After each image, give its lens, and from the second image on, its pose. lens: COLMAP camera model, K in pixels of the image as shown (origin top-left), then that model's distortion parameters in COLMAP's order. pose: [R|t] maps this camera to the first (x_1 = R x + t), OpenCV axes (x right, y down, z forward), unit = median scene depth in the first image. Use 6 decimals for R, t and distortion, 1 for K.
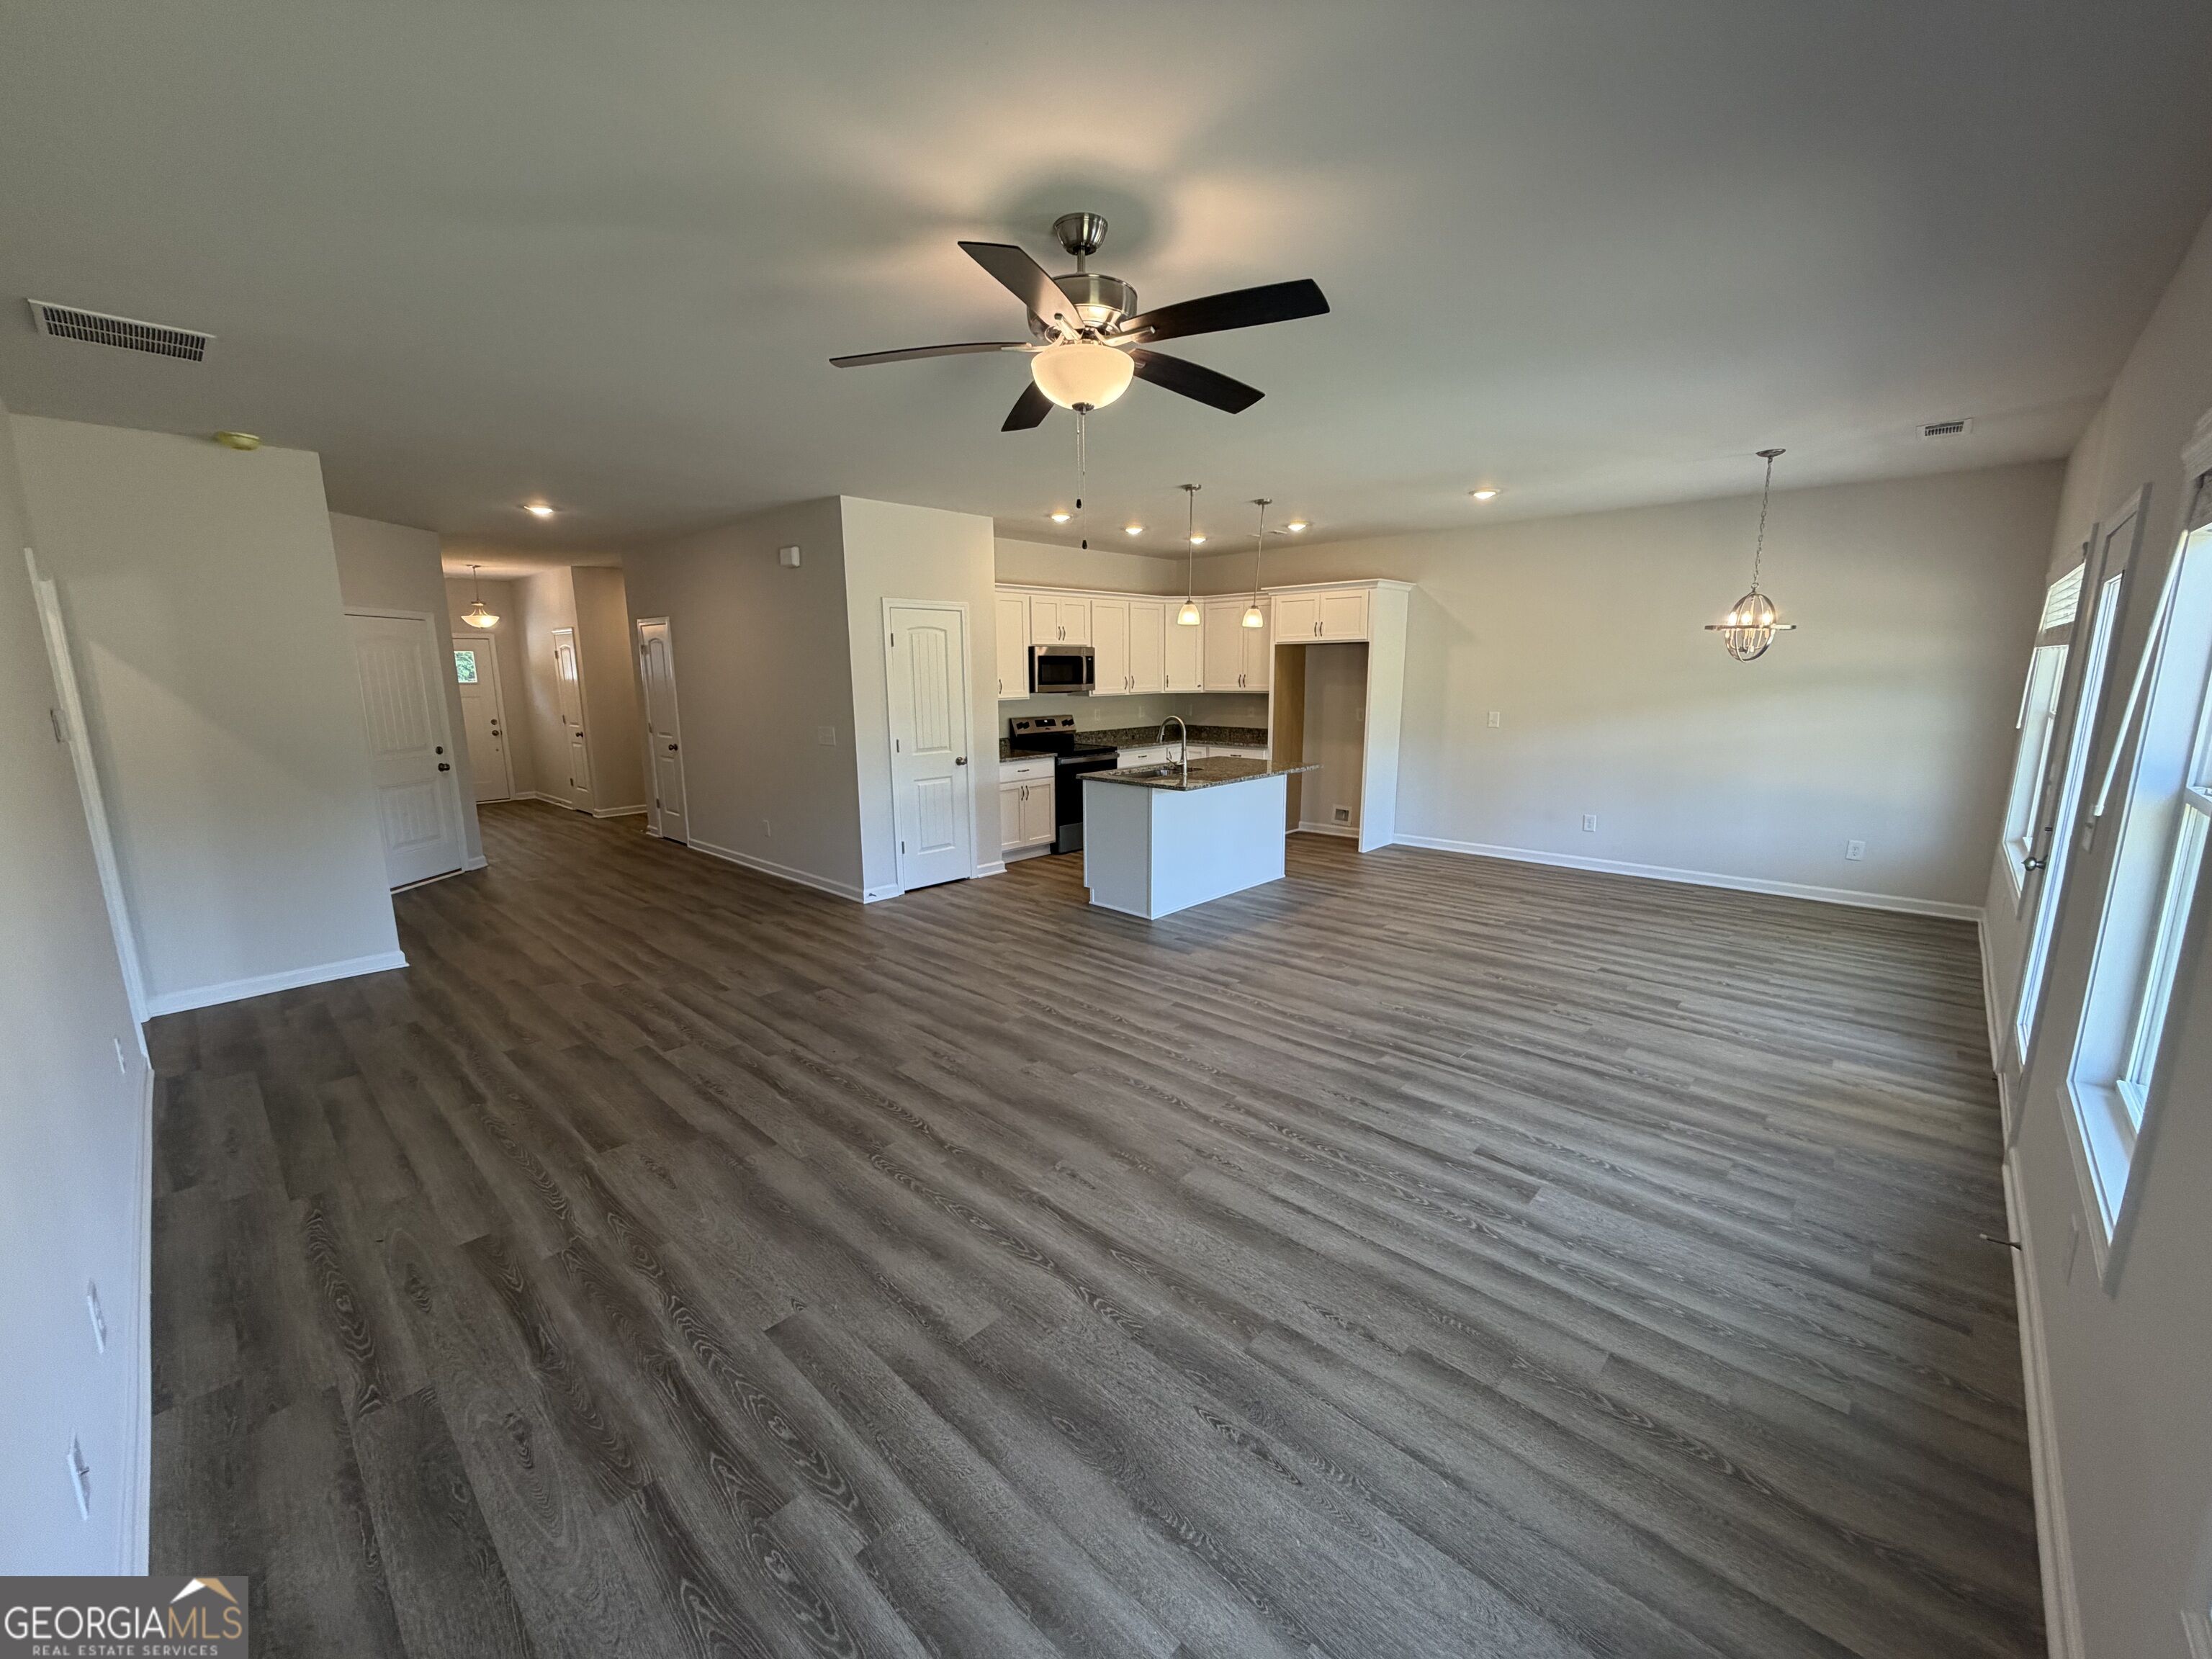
lens RADIAL K [[883.1, 0, 1100.4], [0, 883.1, 830.3], [0, 0, 1]] dist [0.000148, 0.000005]
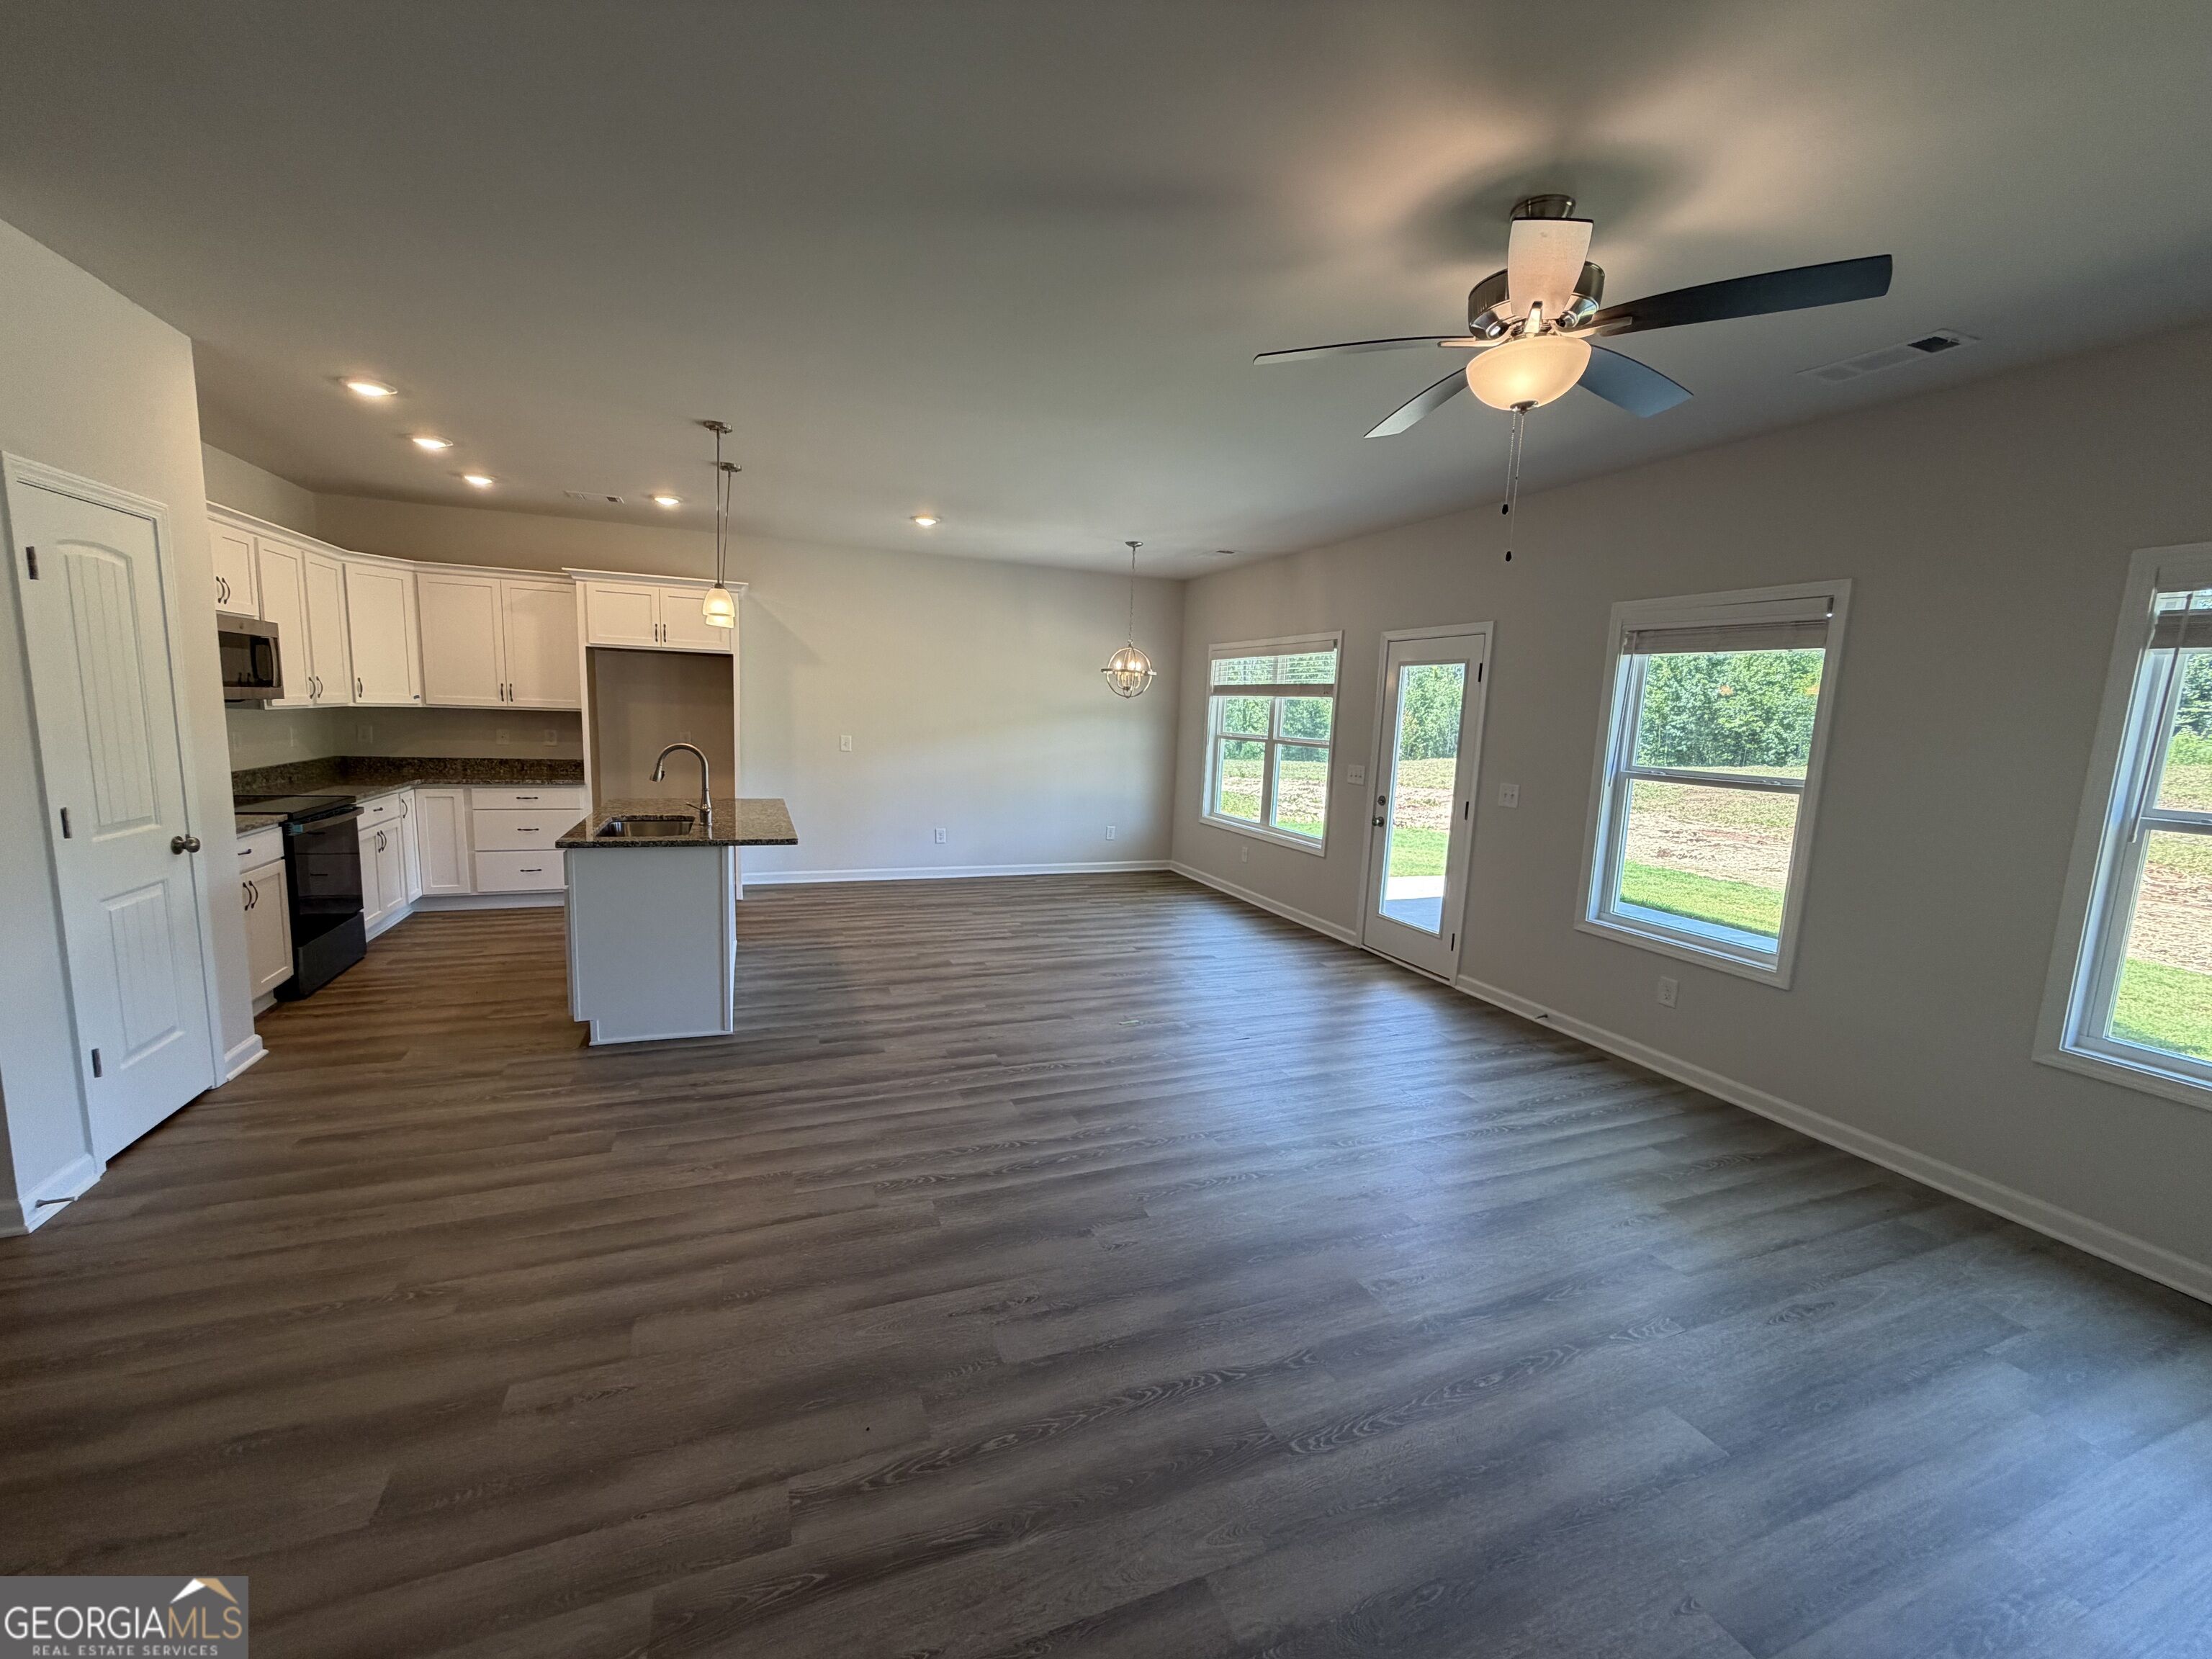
lens RADIAL K [[883.1, 0, 1100.4], [0, 883.1, 830.3], [0, 0, 1]] dist [0.000148, 0.000005]
pose [[0.419764, -0.100405, 0.902063, -0.448060], [0.121848, 0.991100, 0.053615, -0.062465], [-0.899417, 0.087409, 0.428262, 0.437070]]
